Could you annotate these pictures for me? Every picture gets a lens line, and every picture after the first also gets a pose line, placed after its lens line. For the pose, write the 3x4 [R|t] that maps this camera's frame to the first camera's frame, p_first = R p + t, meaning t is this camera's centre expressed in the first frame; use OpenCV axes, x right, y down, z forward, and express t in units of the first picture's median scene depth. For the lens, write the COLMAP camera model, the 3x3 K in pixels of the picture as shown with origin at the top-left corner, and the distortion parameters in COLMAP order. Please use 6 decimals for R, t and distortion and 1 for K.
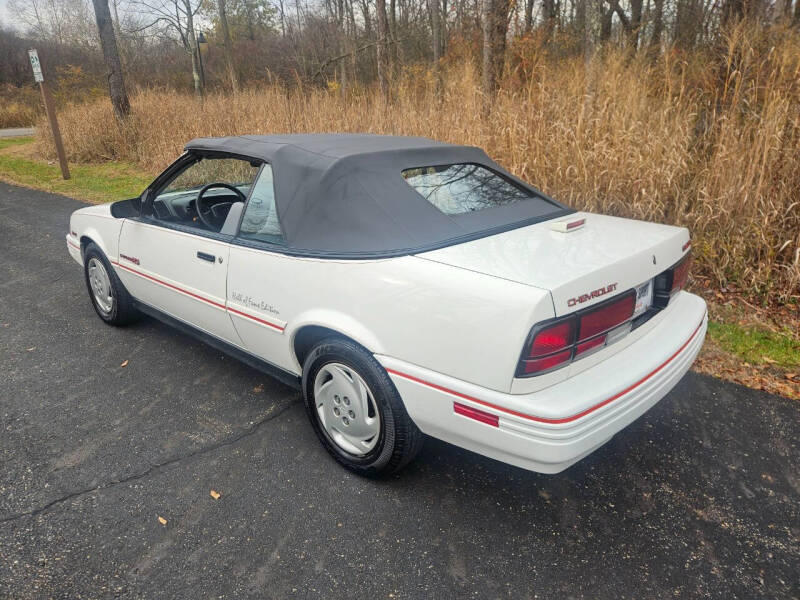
lens RADIAL K [[526.8, 0, 391.0], [0, 526.8, 300.3], [0, 0, 1]] dist [0.063417, -0.050067]
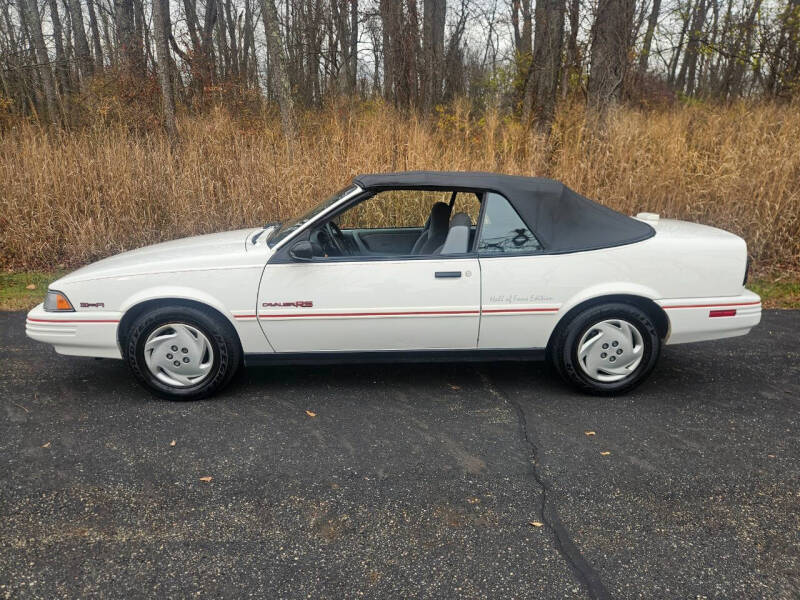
lens RADIAL K [[527.0, 0, 400.0], [0, 527.0, 300.0], [0, 0, 1]] dist [0.071998, -0.061040]
pose [[0.719364, -0.169925, 0.673529, -1.355857], [0.223612, 0.974653, 0.007066, -0.066322], [-0.657657, 0.145527, 0.739127, 0.256356]]
